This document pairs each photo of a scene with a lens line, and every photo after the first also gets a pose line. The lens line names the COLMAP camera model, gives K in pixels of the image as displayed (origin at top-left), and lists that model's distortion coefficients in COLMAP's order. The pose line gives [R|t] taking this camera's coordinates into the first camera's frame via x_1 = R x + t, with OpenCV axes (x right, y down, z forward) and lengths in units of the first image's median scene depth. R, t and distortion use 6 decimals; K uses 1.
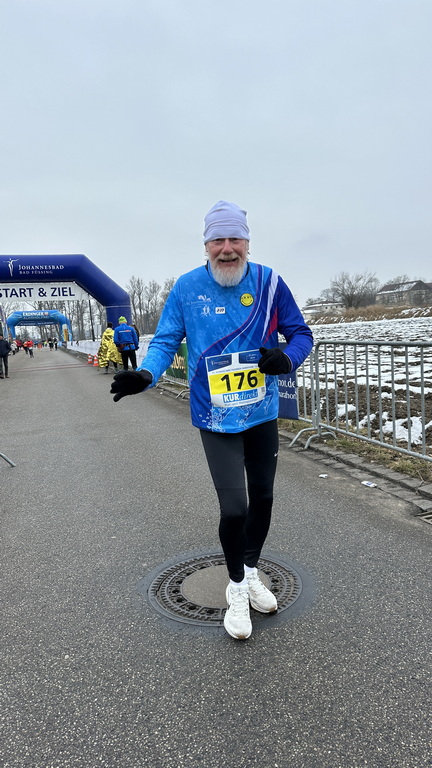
lens RADIAL K [[596.4, 0, 252.5], [0, 596.4, 386.3], [0, 0, 1]] dist [0.127014, -0.116116]
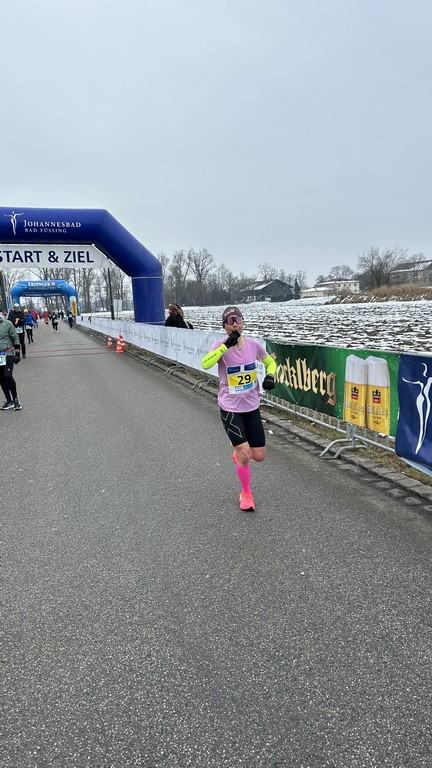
lens RADIAL K [[540.7, 0, 227.6], [0, 540.7, 385.9], [0, 0, 1]] dist [0.098577, -0.080346]
pose [[0.999530, 0.028639, -0.010965, -0.046232], [-0.027991, 0.998075, 0.055342, -0.014380], [0.012529, -0.055009, 0.998407, 0.121094]]
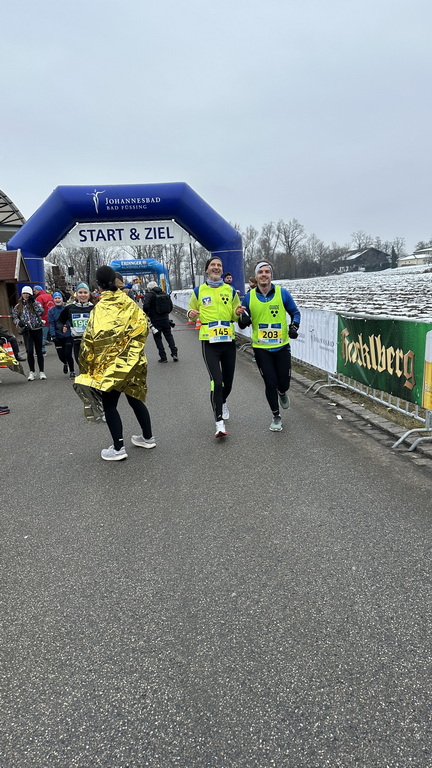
lens RADIAL K [[540.7, 0, 227.6], [0, 540.7, 385.9], [0, 0, 1]] dist [0.098577, -0.080346]
pose [[0.983084, 0.033073, -0.180143, -0.040076], [-0.014173, 0.994349, 0.105209, -0.015112], [0.182605, -0.100876, 0.977998, 0.131812]]
